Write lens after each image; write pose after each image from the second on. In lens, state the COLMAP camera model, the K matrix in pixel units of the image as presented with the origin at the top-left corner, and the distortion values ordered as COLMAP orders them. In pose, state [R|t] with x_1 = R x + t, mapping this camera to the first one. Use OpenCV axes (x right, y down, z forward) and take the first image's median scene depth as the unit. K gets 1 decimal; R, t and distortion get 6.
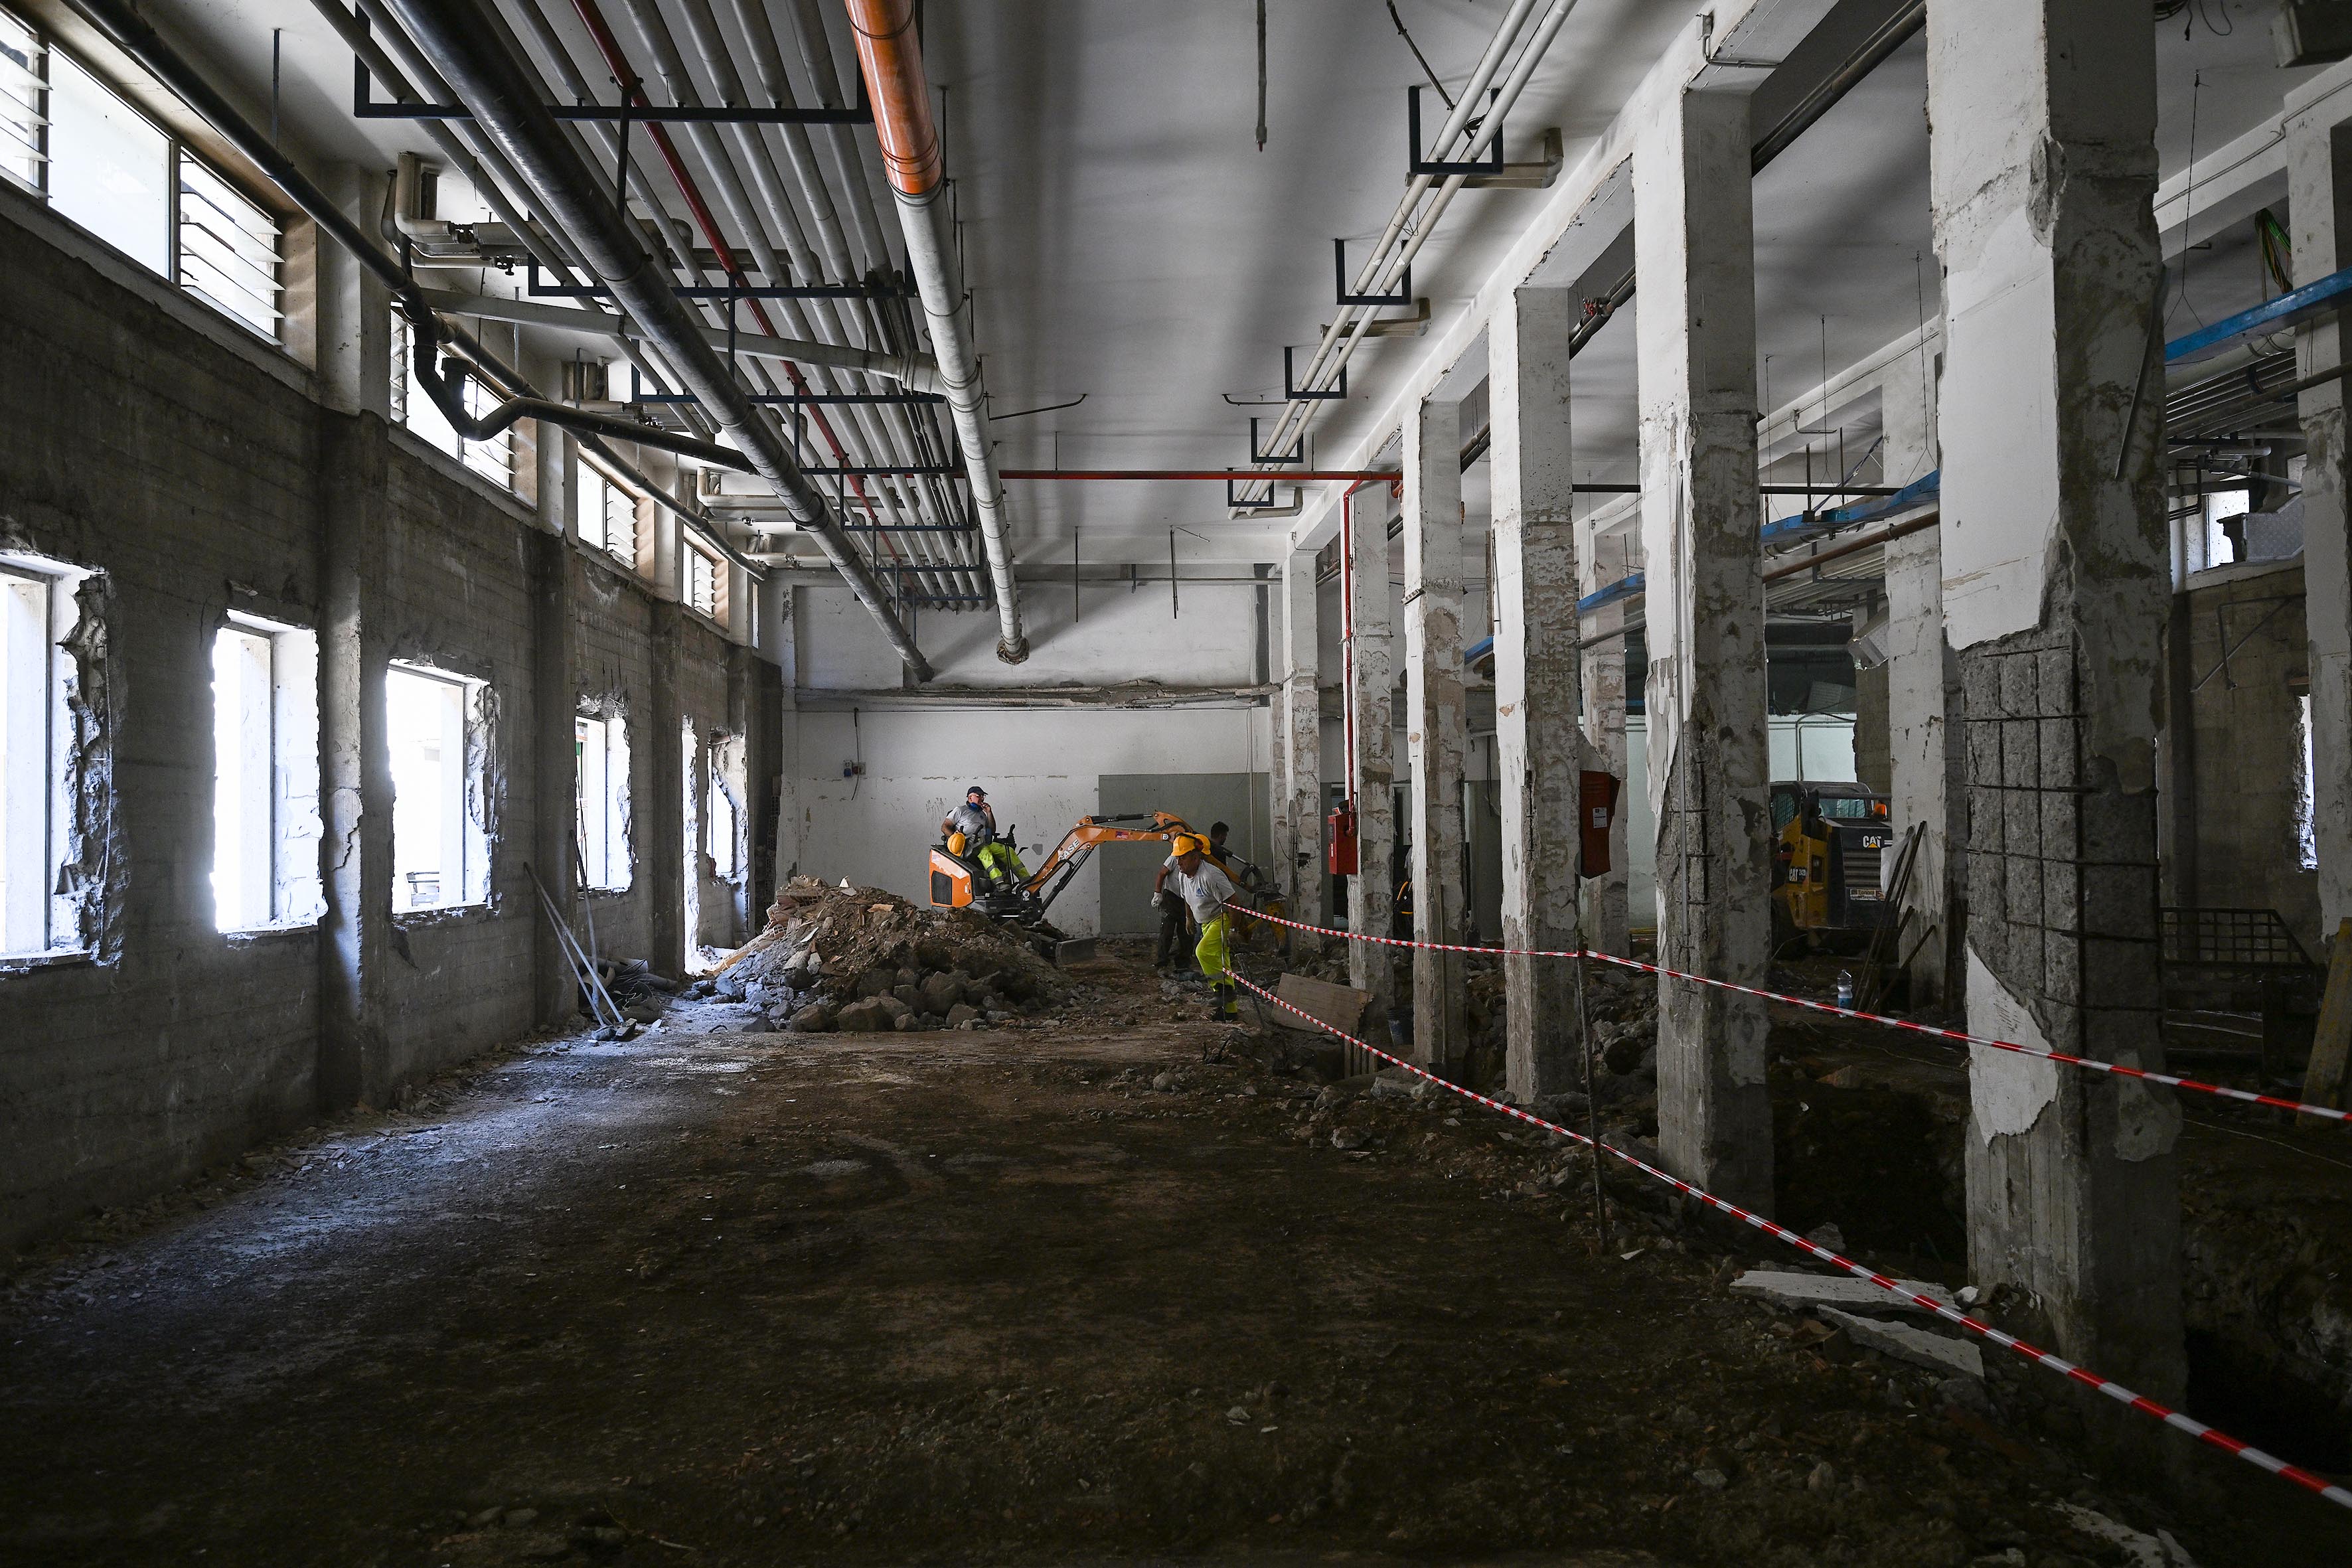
lens RADIAL K [[1885.1, 0, 1176.5], [0, 1885.1, 786.1], [0, 0, 1]] dist [0.001220, -0.006318]
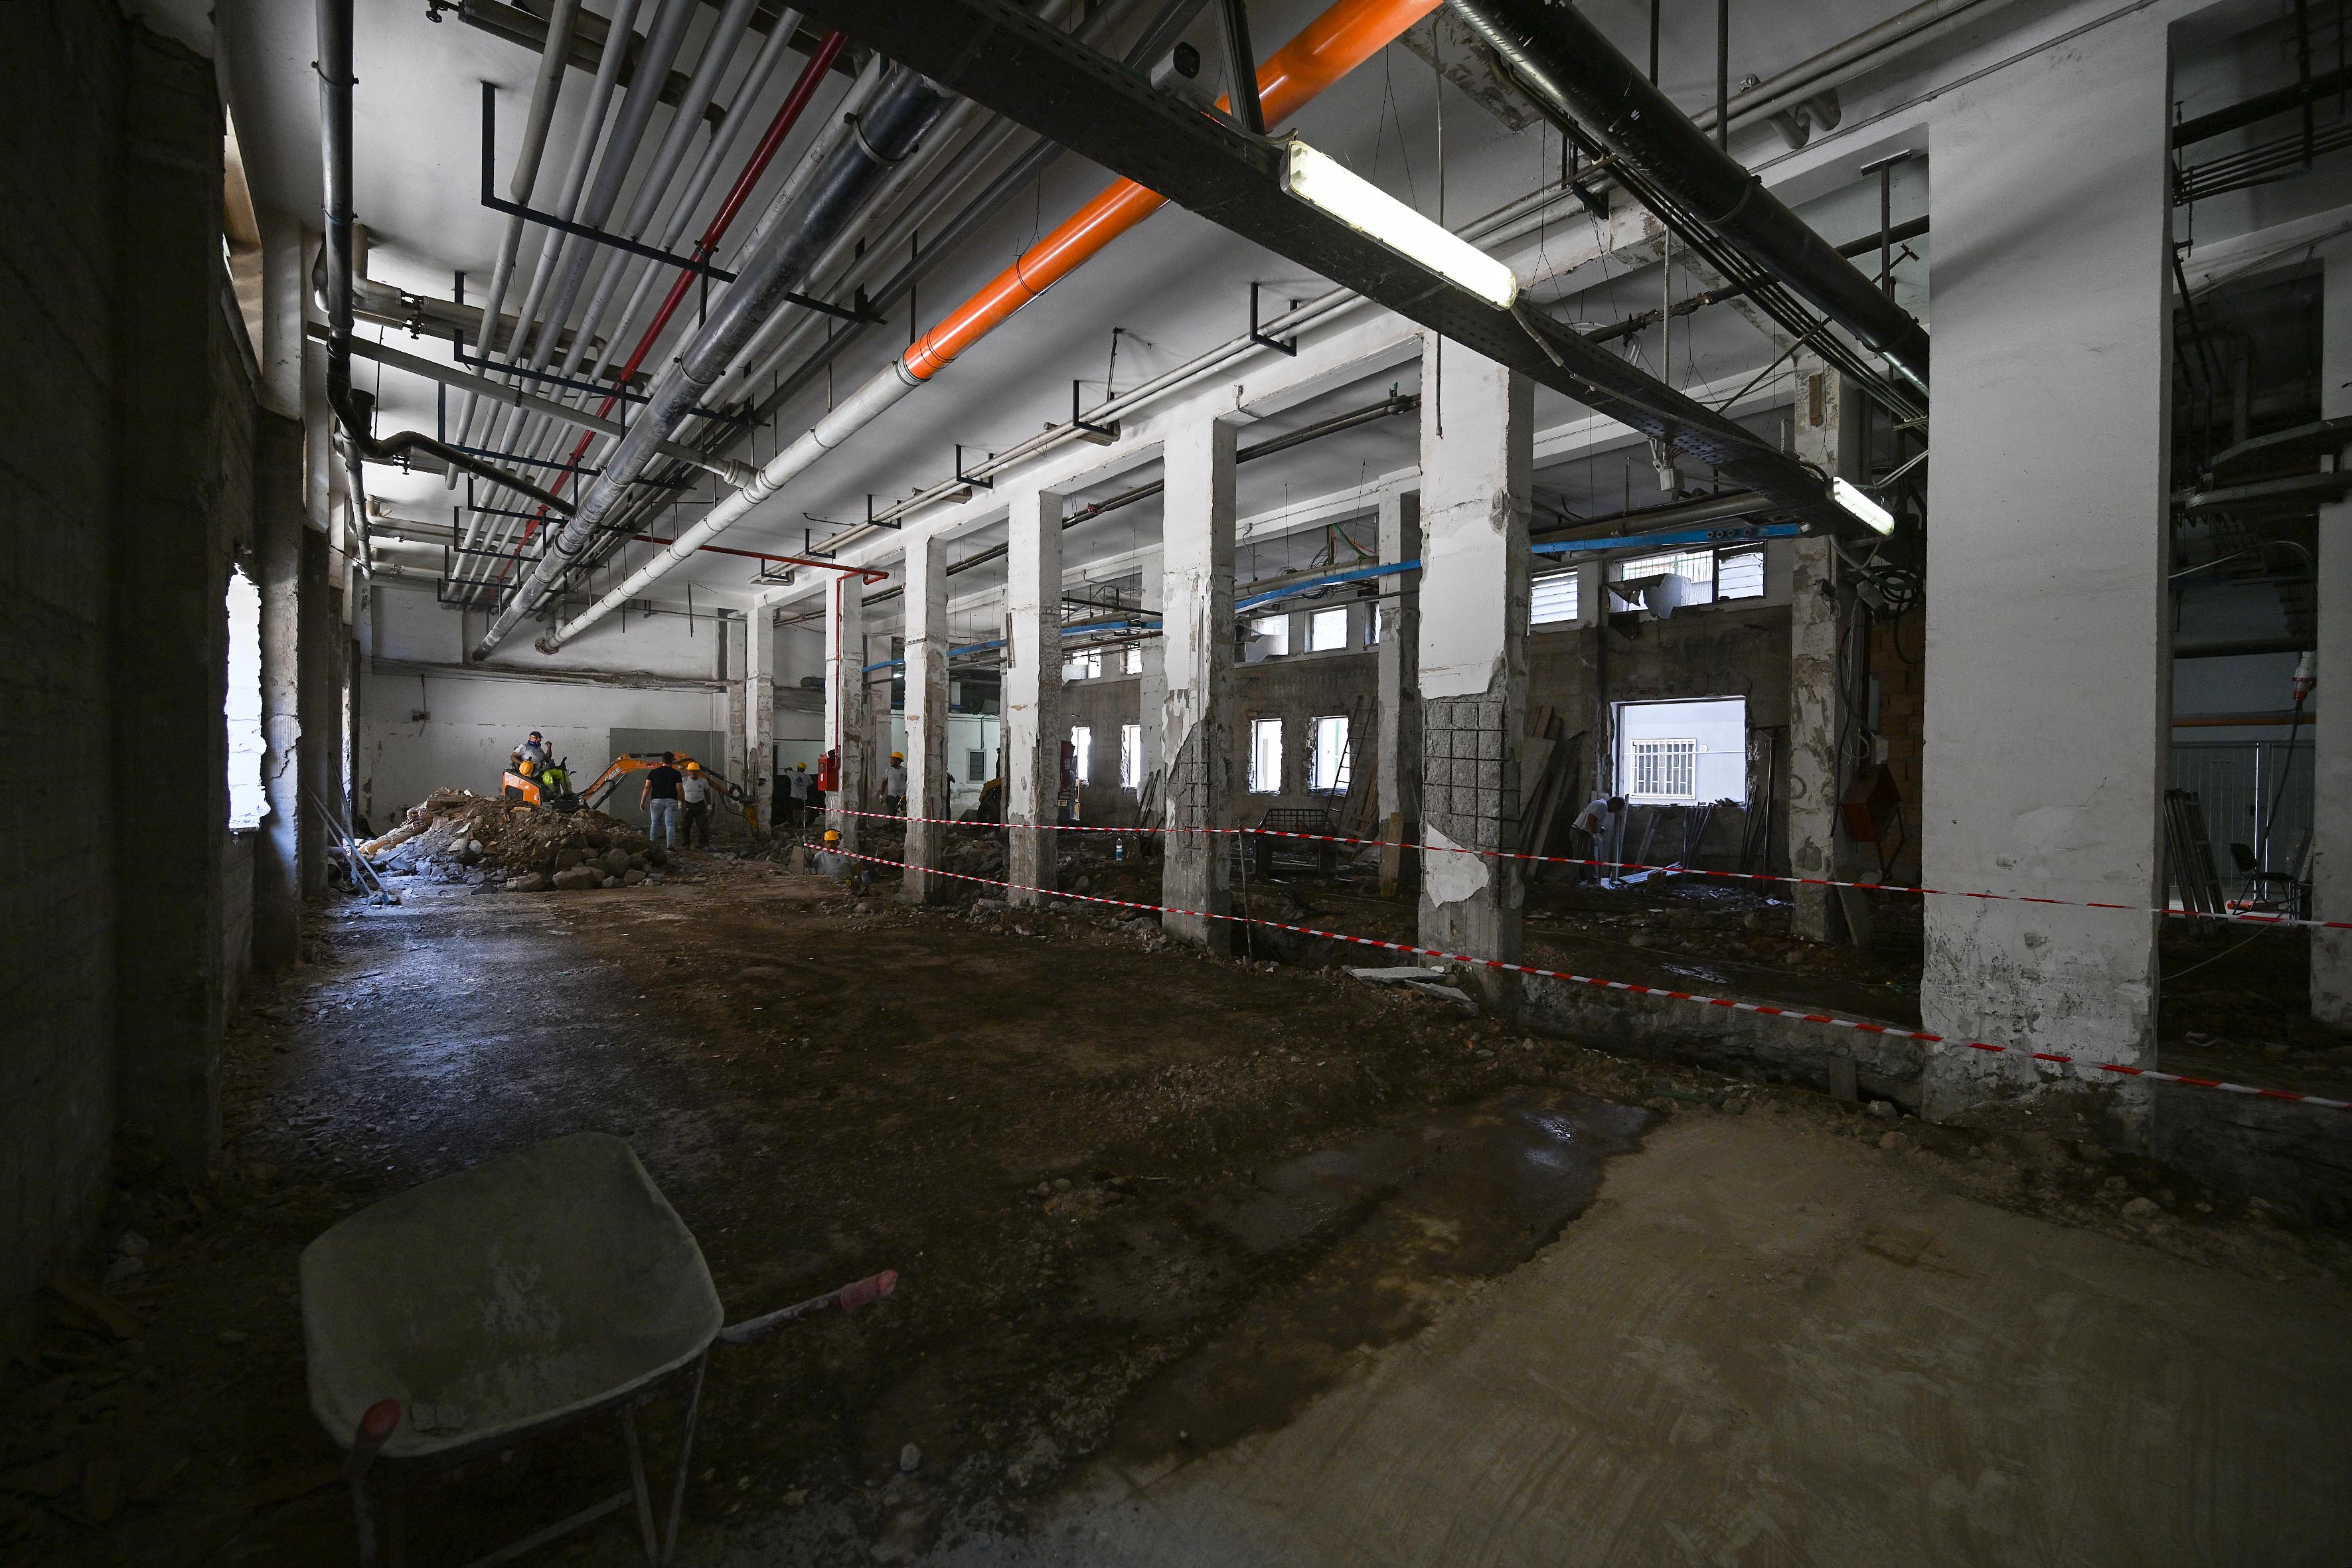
lens RADIAL K [[954.9, 0, 1172.8], [0, 954.9, 781.1], [0, 0, 1]] dist [0.003121, 0.001718]
pose [[0.813927, 0.016118, 0.580744, -0.379046], [-0.036236, 0.999077, 0.023057, 0.010233], [-0.579836, -0.039810, 0.813760, 0.147797]]
